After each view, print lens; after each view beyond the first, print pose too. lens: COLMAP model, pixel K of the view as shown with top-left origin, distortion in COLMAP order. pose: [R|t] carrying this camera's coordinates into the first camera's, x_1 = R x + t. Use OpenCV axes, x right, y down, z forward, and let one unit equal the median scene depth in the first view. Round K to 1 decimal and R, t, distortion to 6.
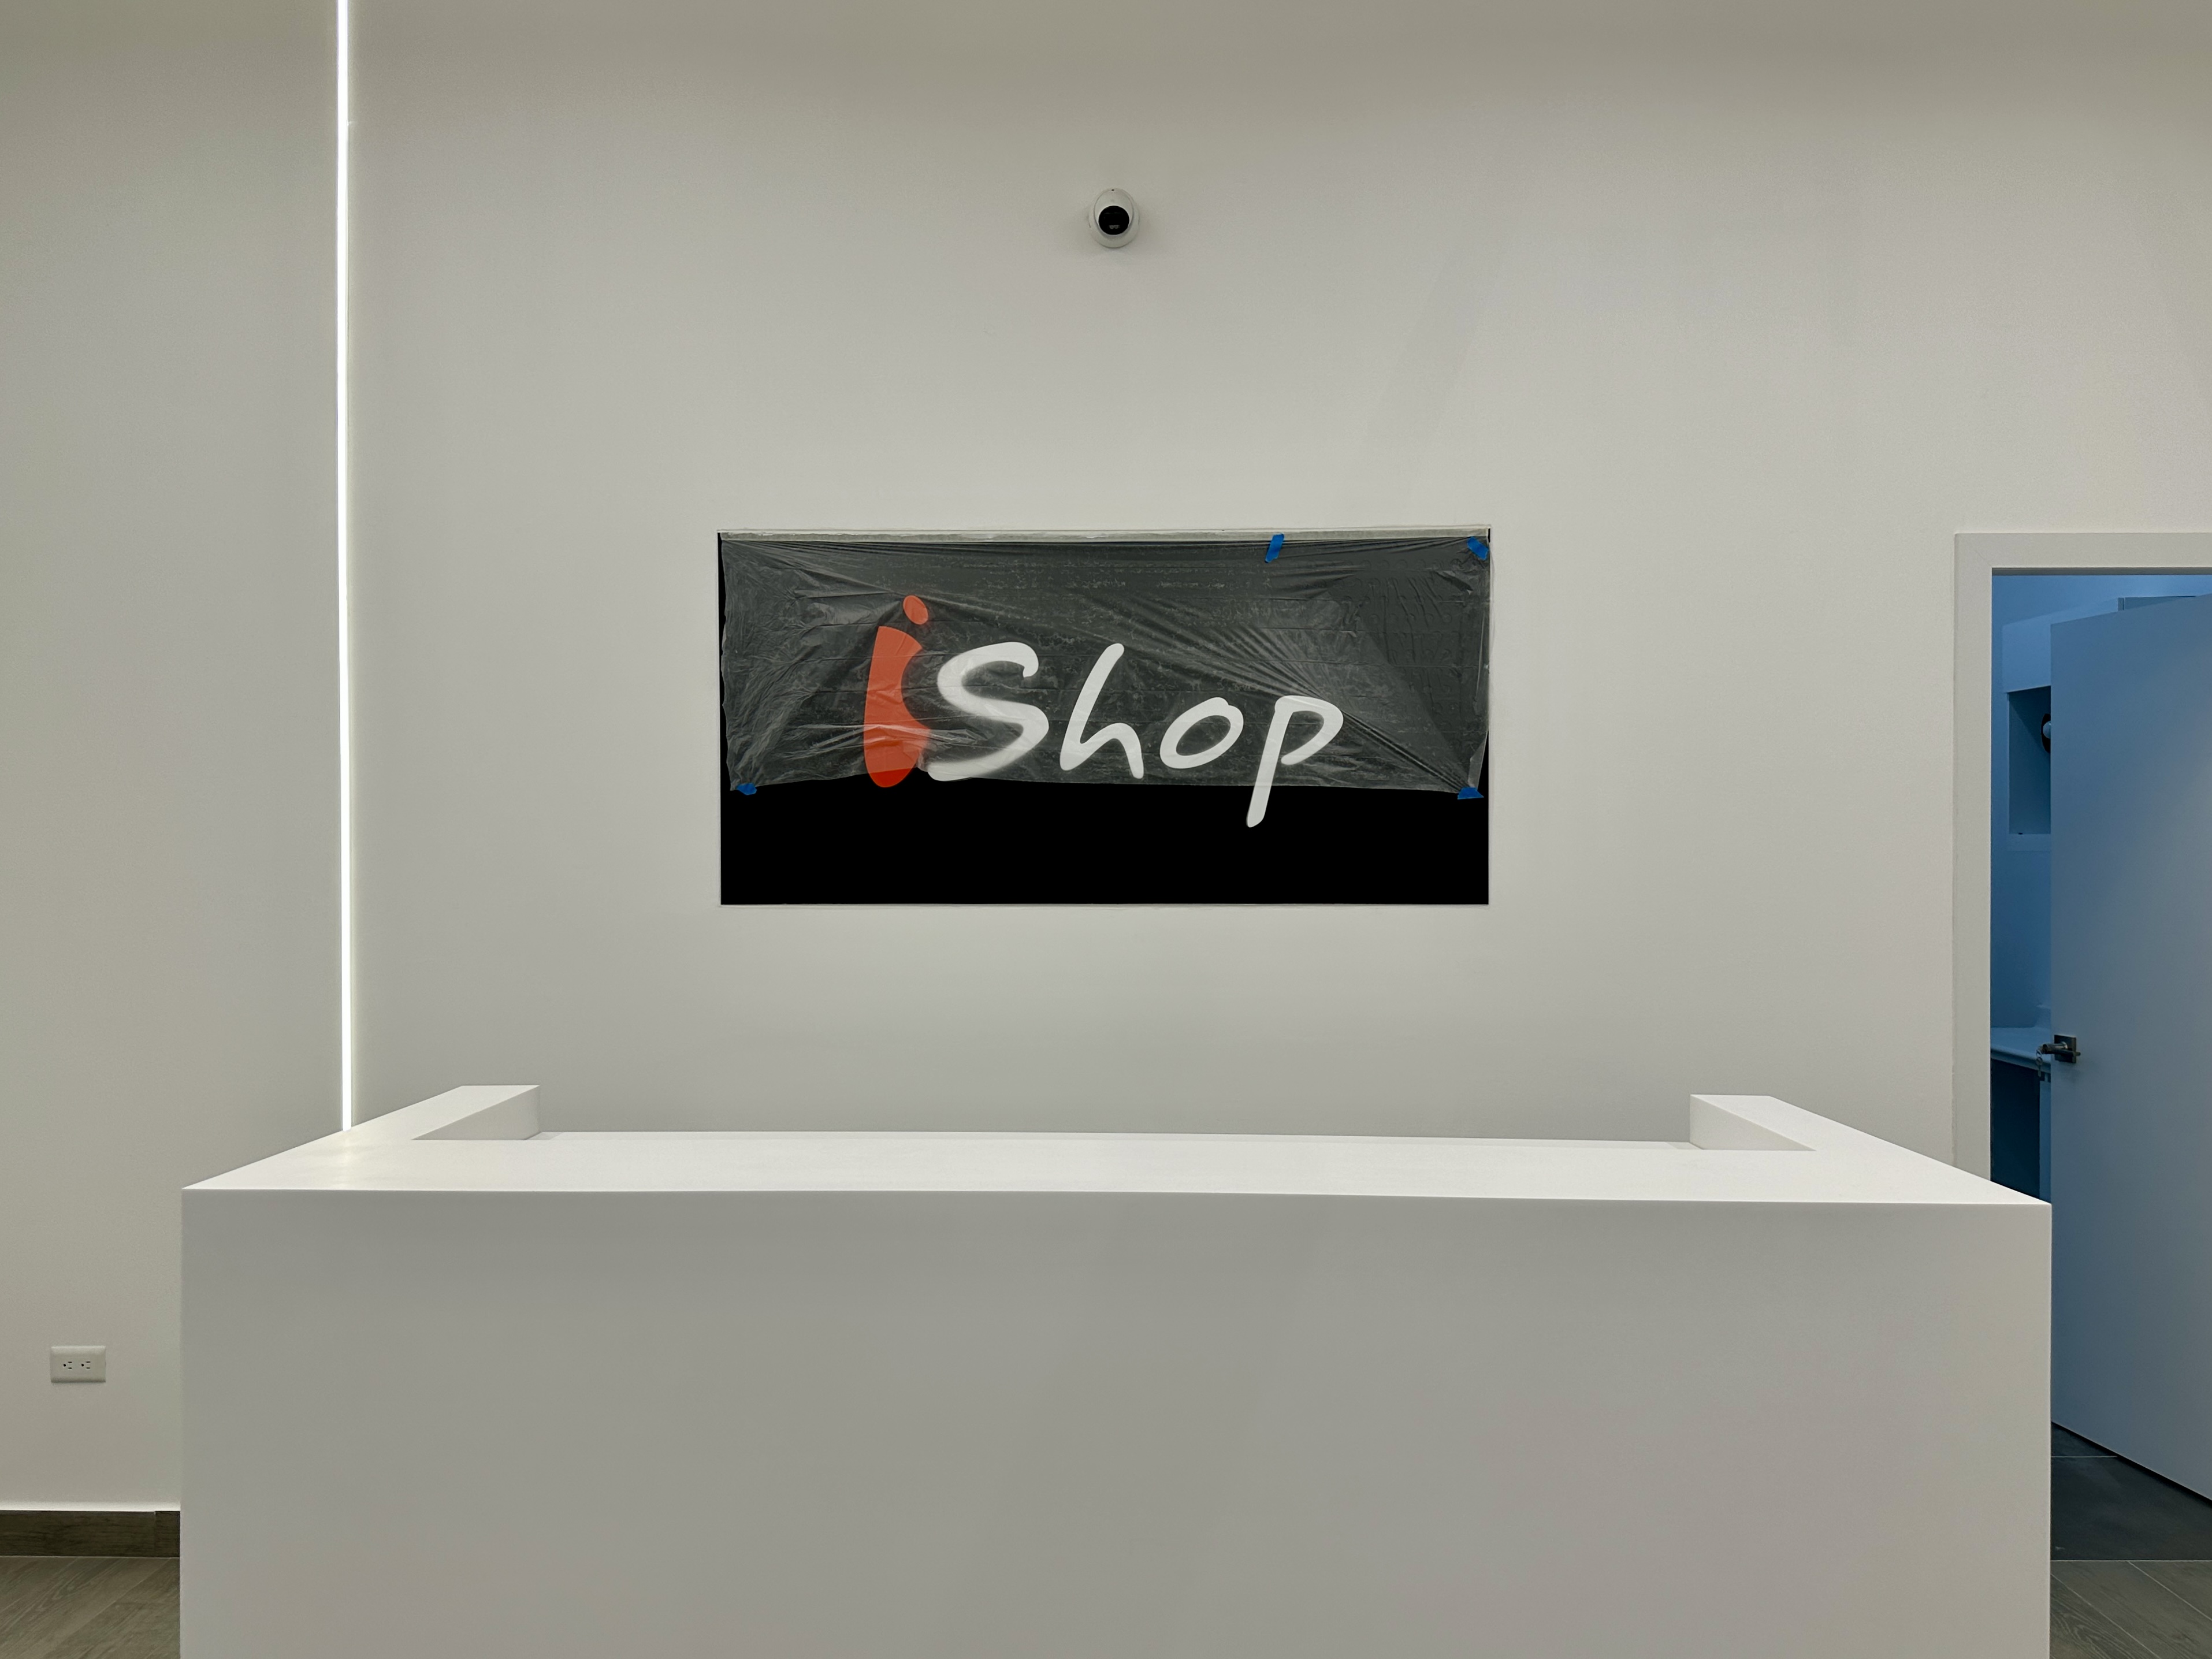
lens RADIAL K [[1547.5, 0, 1103.8], [0, 1547.5, 830.3], [0, 0, 1]] dist [-0.000119, -0.000005]
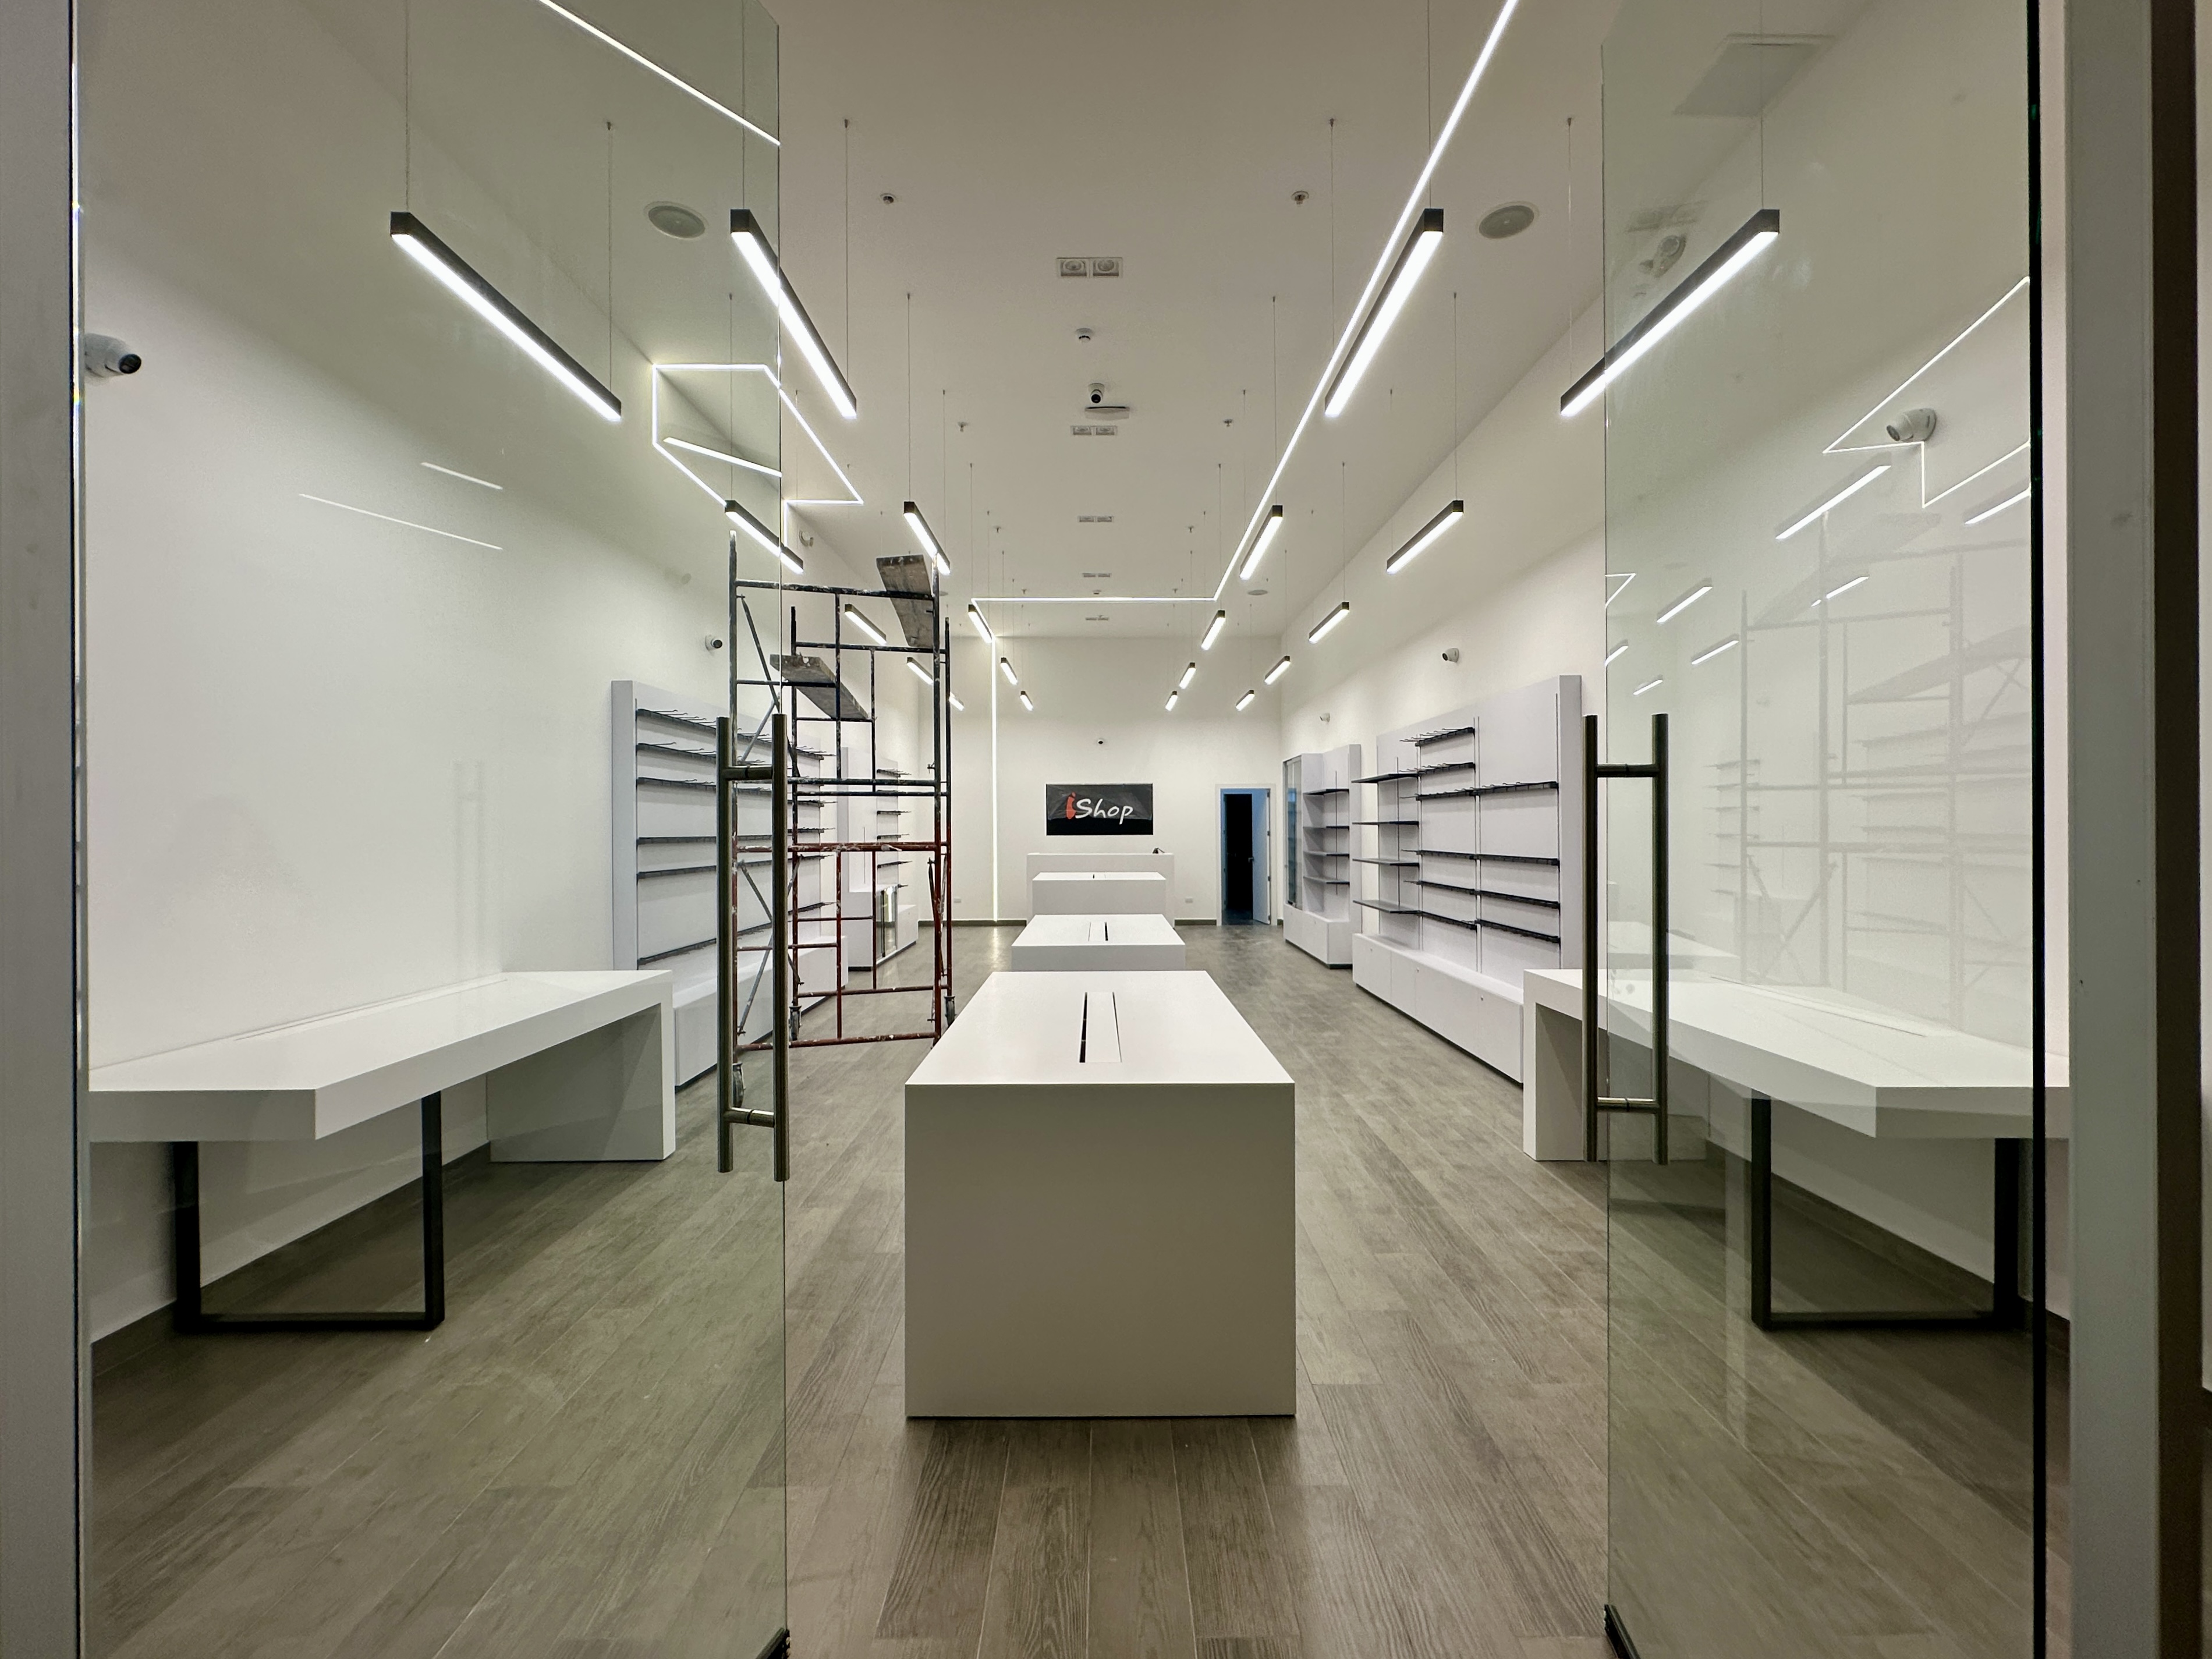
lens RADIAL K [[887.5, 0, 1106.5], [0, 887.5, 830.2], [0, 0, 1]] dist [0.000001, 0.000000]
pose [[0.999924, -0.005118, -0.011249, 0.076335], [0.005136, 0.999986, 0.001516, 0.017614], [0.011241, -0.001573, 0.999936, -3.128073]]
